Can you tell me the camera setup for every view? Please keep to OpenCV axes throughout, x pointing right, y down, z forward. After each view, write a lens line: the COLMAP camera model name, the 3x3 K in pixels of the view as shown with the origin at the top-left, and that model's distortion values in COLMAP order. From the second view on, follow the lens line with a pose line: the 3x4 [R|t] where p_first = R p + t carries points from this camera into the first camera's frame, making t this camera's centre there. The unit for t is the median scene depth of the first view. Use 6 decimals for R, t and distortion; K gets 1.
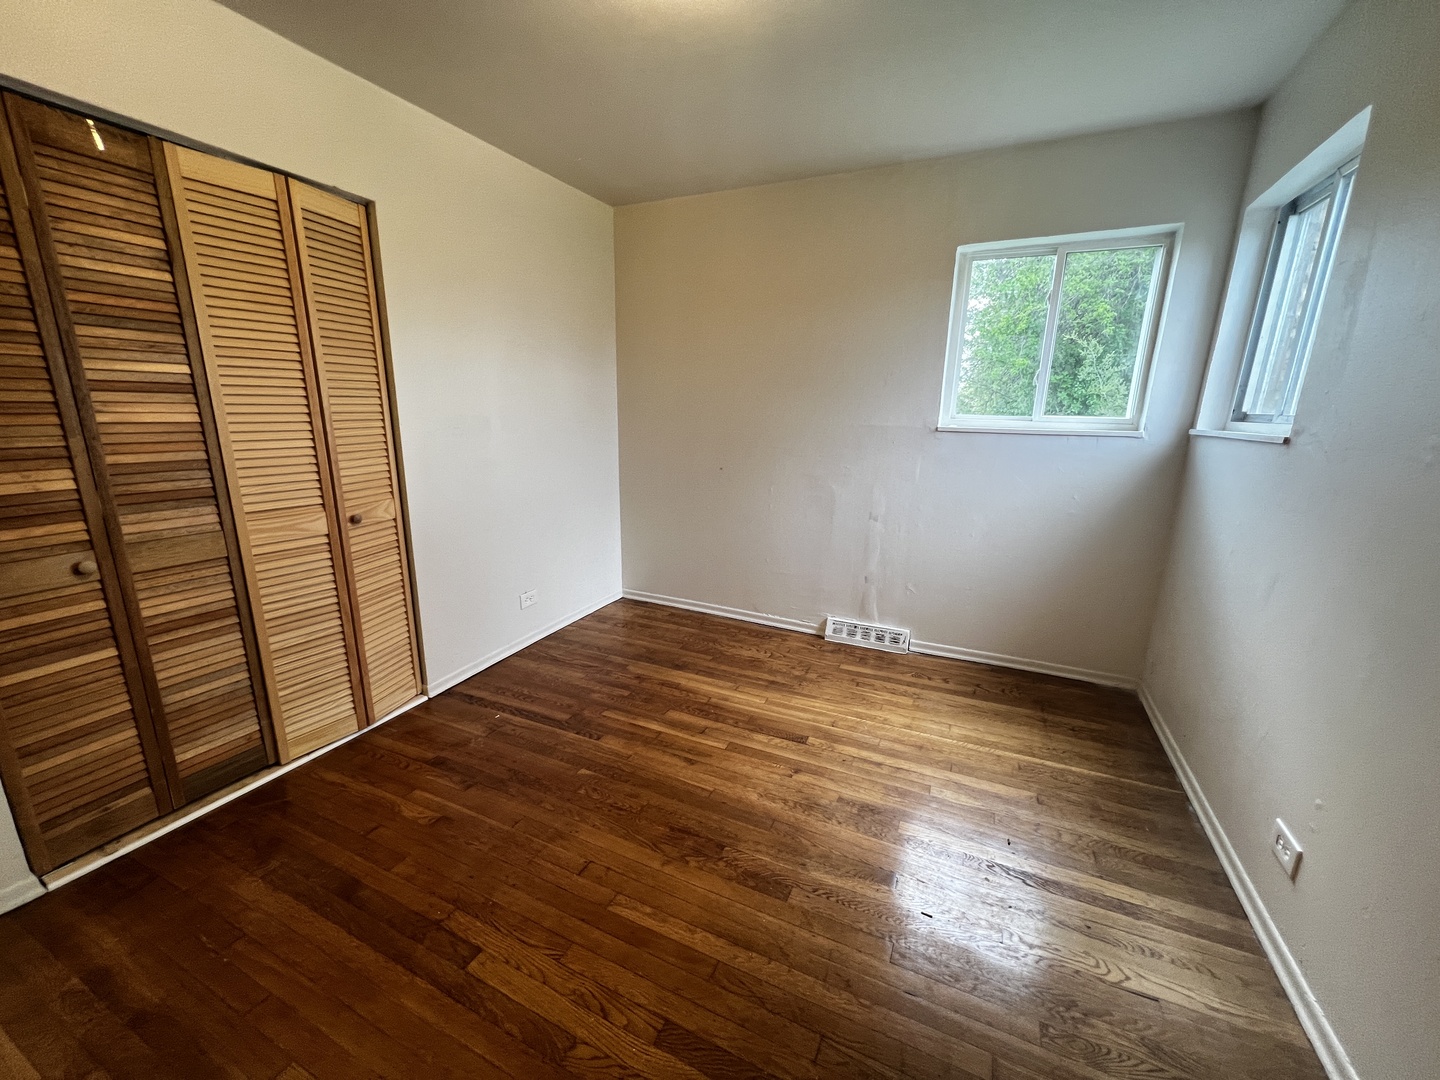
lens RADIAL K [[571.9, 0, 720.0], [0, 571.9, 542.6], [0, 0, 1]] dist [-0.002132, 0.000291]
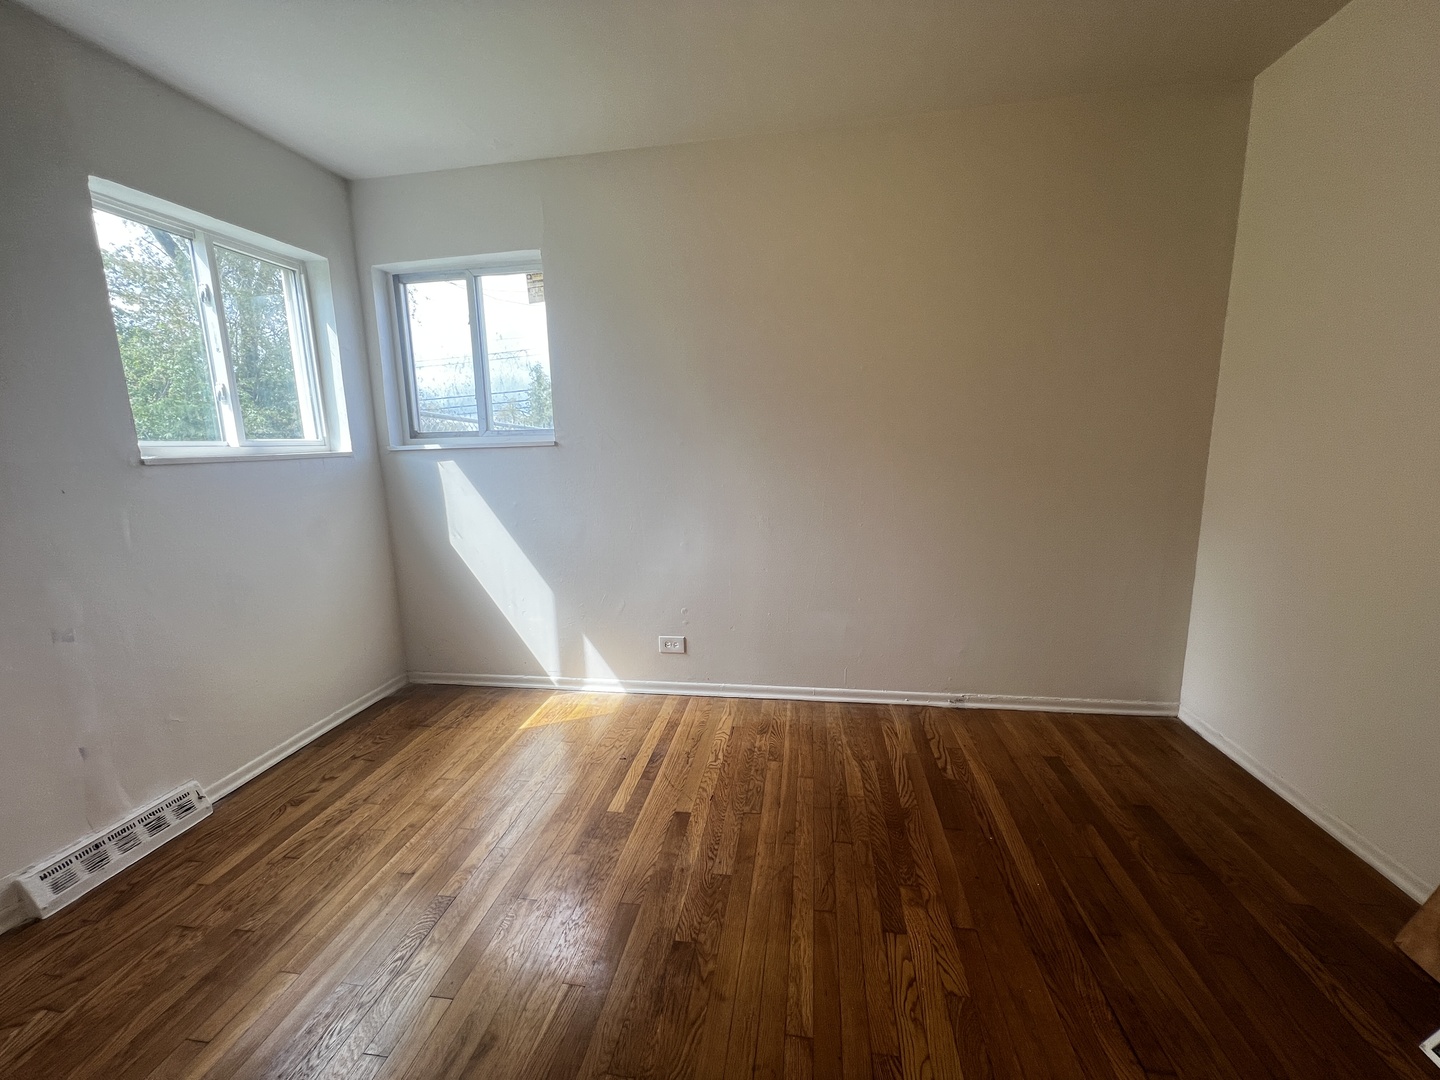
lens RADIAL K [[571.9, 0, 720.0], [0, 571.9, 542.6], [0, 0, 1]] dist [-0.002132, 0.000291]
pose [[-0.273314, -0.180214, 0.944893, -0.455392], [0.244428, 0.937041, 0.249418, -0.130066], [-0.930352, 0.299127, -0.212057, 0.629224]]
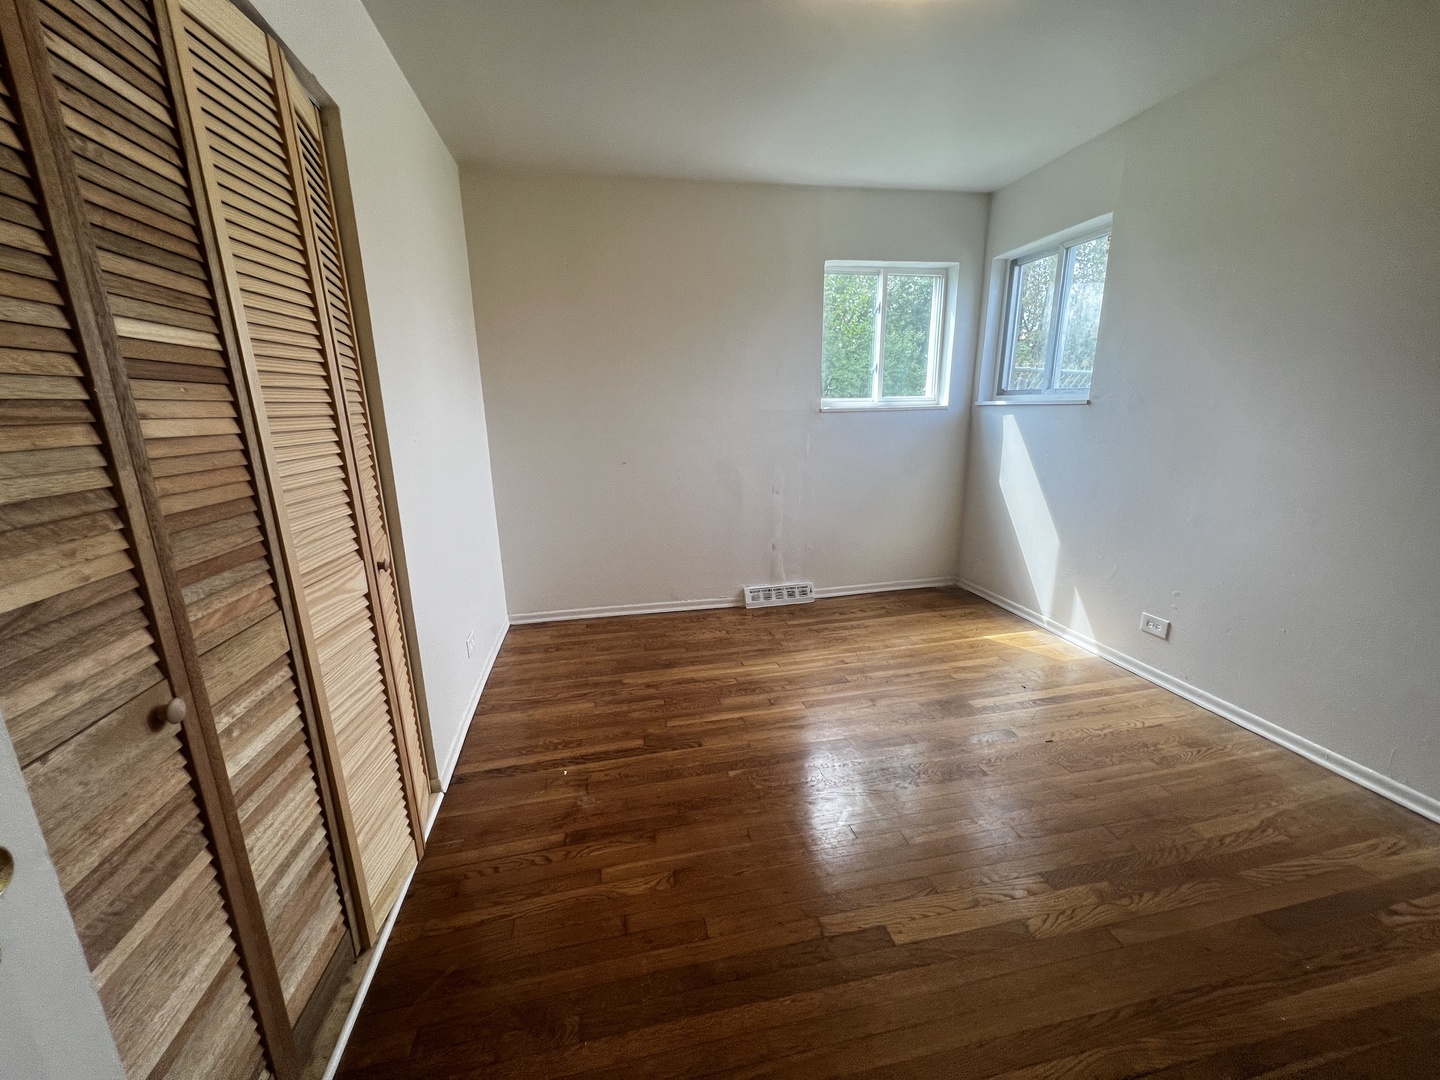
lens RADIAL K [[571.9, 0, 720.0], [0, 571.9, 542.6], [0, 0, 1]] dist [-0.002132, 0.000291]
pose [[0.801158, -0.173164, 0.572852, -0.594518], [0.171441, 0.983513, 0.057533, -0.033360], [-0.573370, 0.052117, 0.817637, 0.162743]]
